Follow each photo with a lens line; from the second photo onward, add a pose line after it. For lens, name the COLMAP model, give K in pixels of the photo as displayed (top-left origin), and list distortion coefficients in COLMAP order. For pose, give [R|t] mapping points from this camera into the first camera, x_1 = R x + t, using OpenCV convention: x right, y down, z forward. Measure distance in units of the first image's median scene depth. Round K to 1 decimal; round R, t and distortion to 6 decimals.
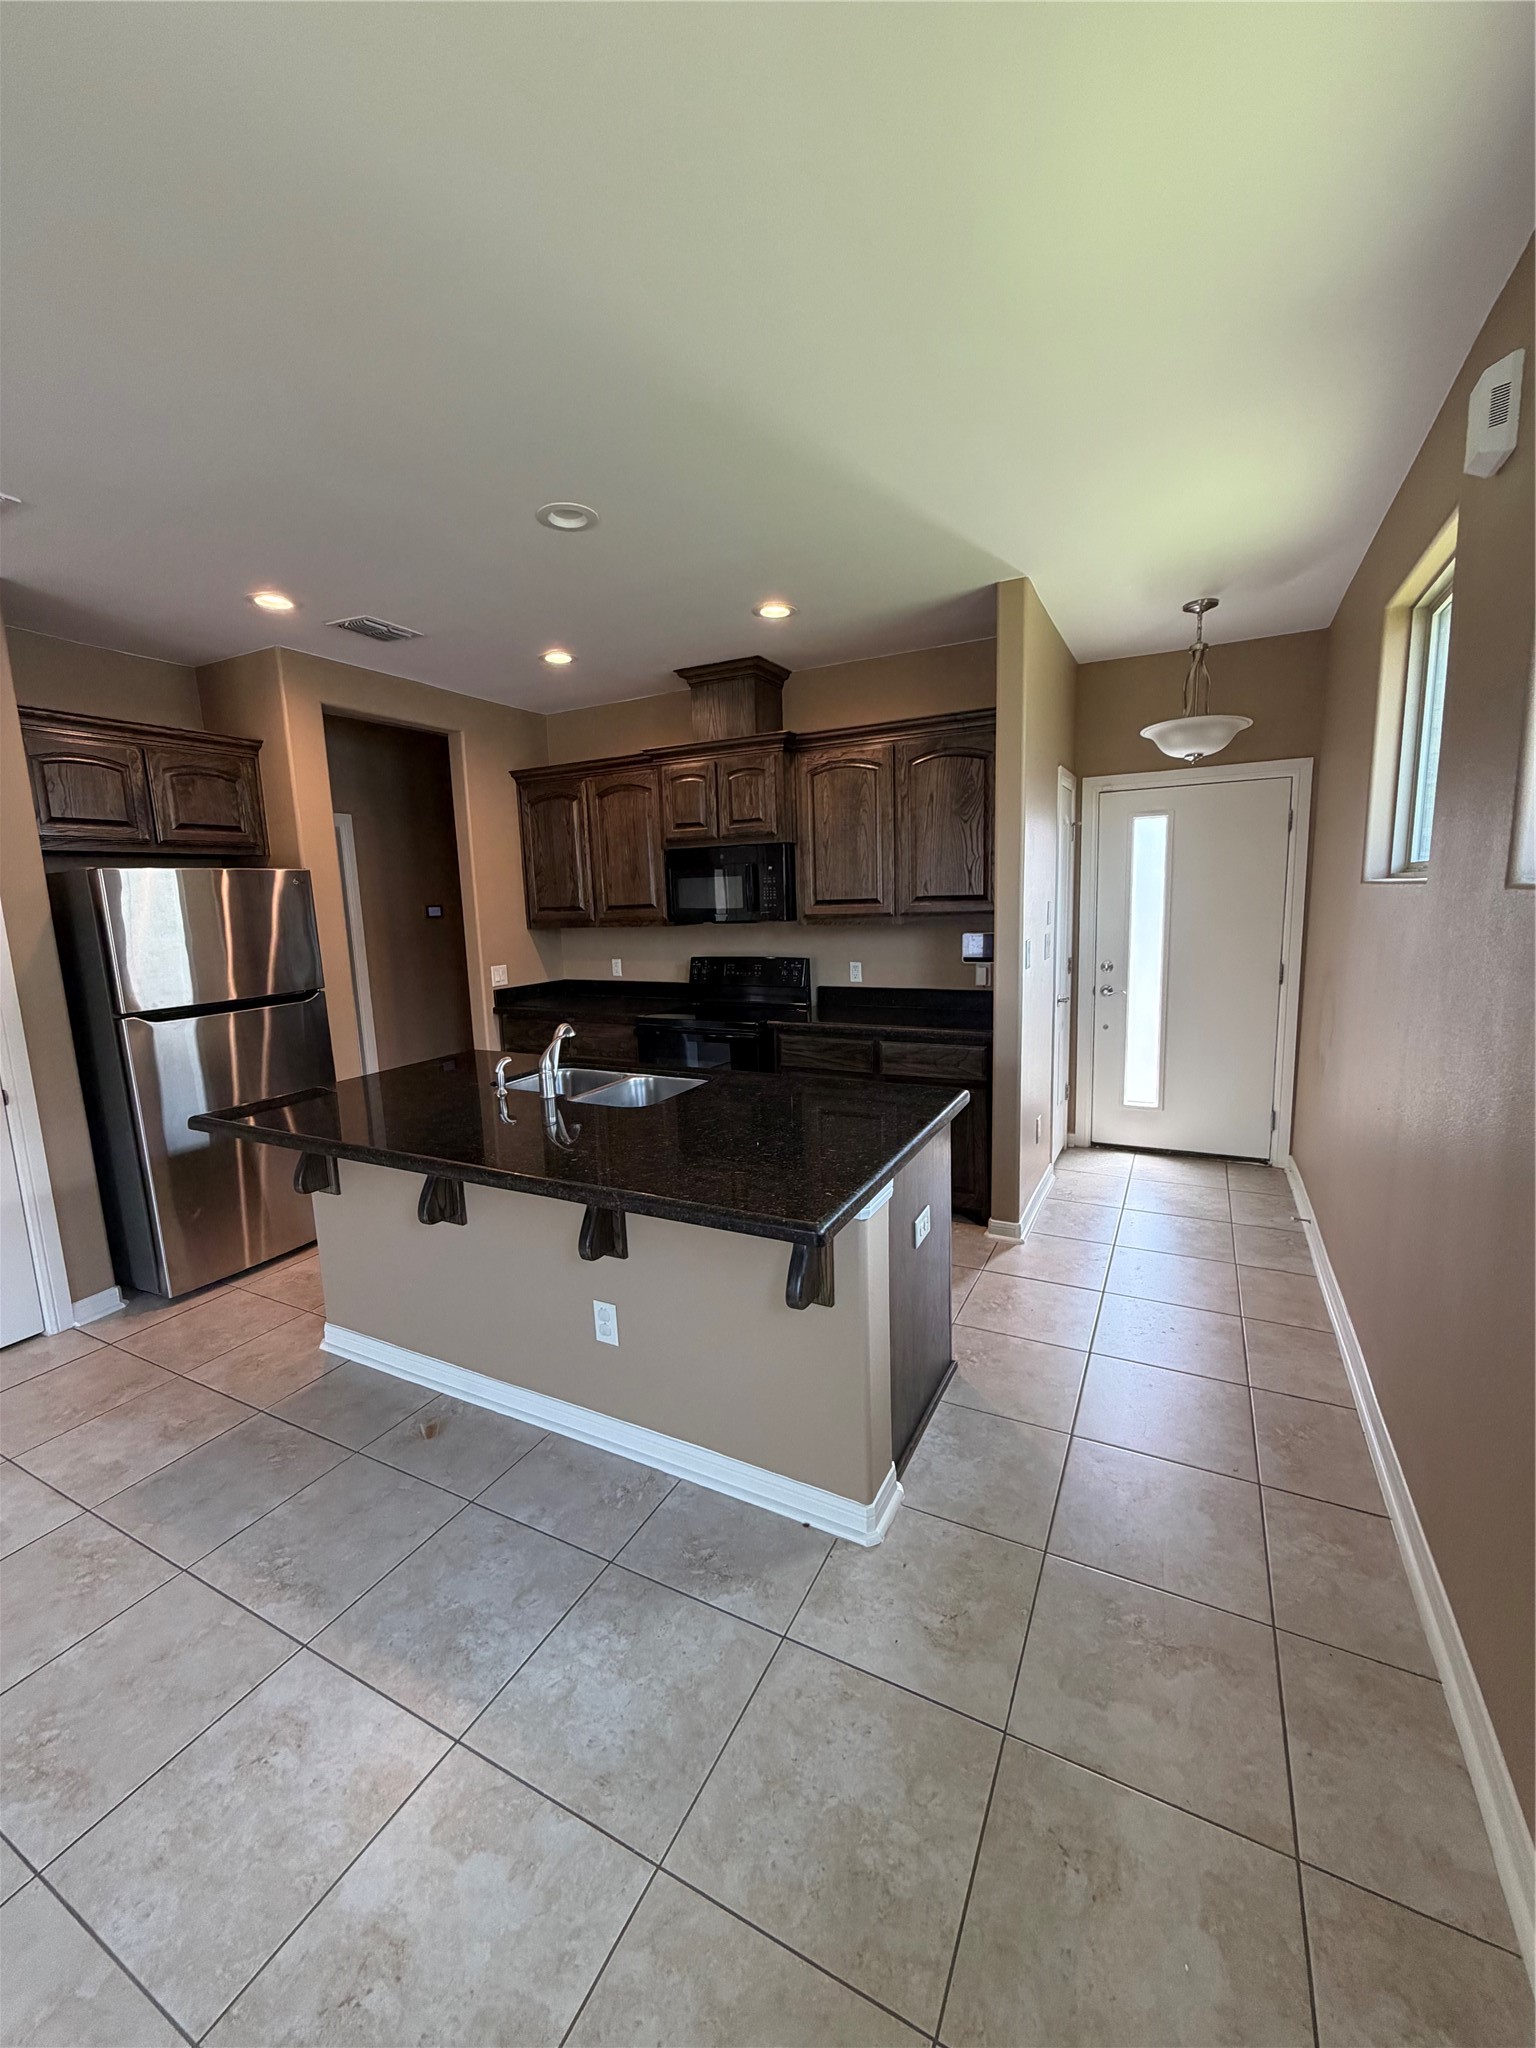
lens RADIAL K [[819.1, 0, 777.2], [0, 819.1, 1017.6], [0, 0, 1]] dist [-0.002926, -0.000342]
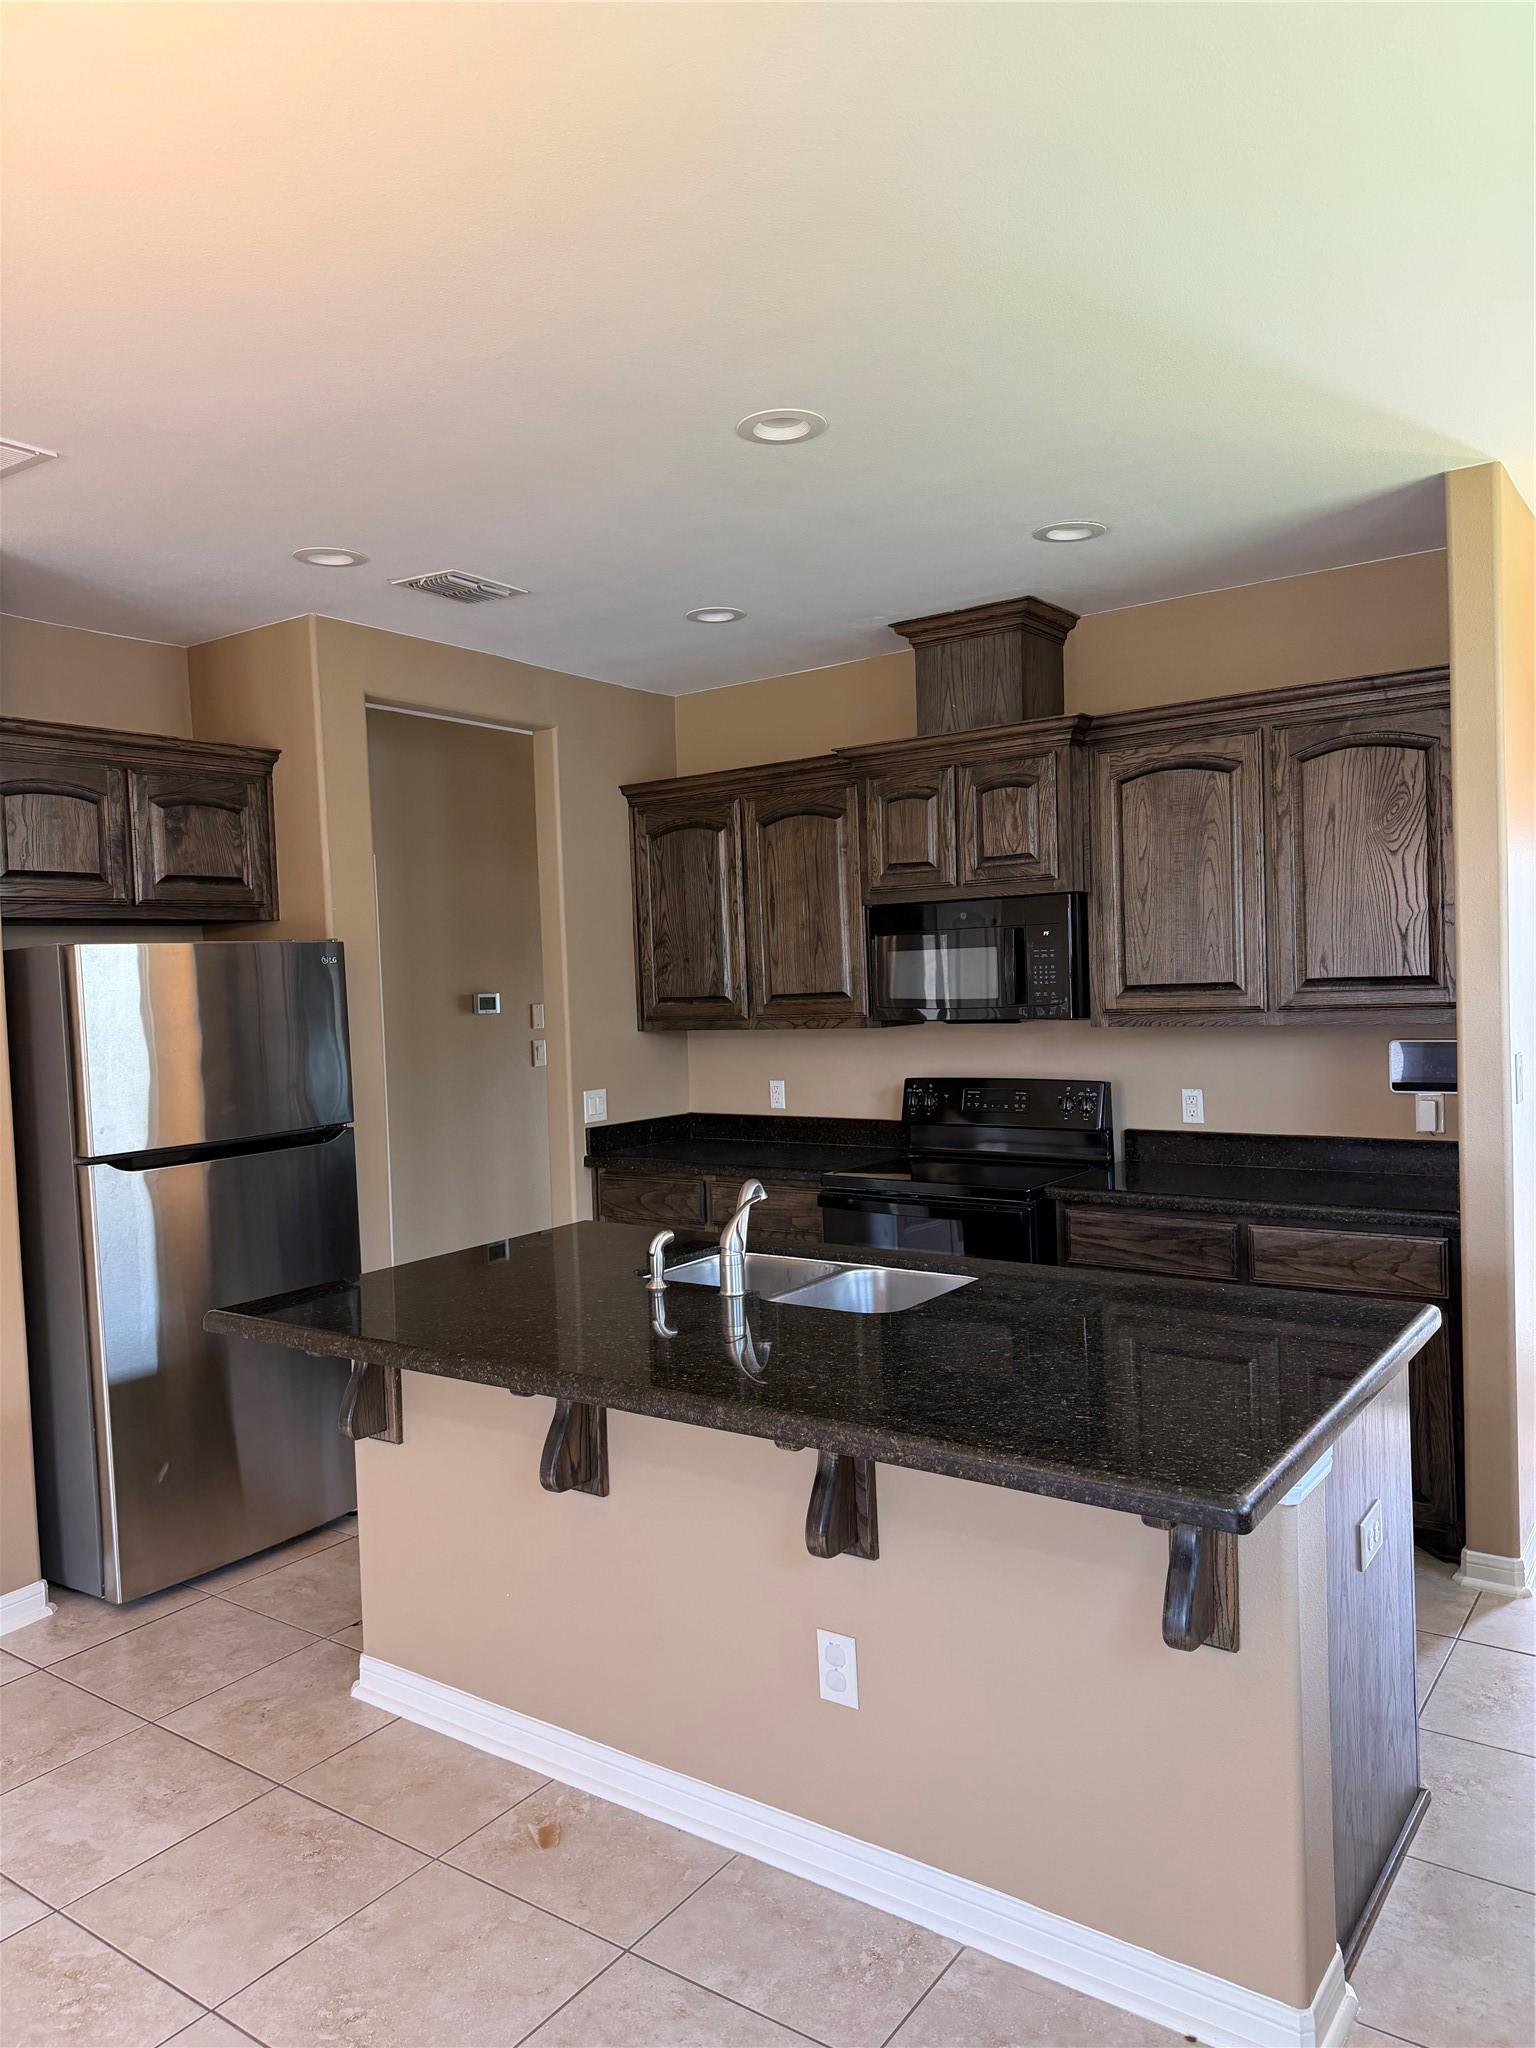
lens RADIAL K [[1447.5, 0, 768.0], [0, 1447.5, 1024.0], [0, 0, 1]] dist [0.044697, -0.055961]
pose [[0.988831, 0.000799, -0.149036, -0.065505], [-0.017496, 0.993694, -0.110756, 0.008723], [0.148008, 0.112126, 0.982610, -0.096093]]
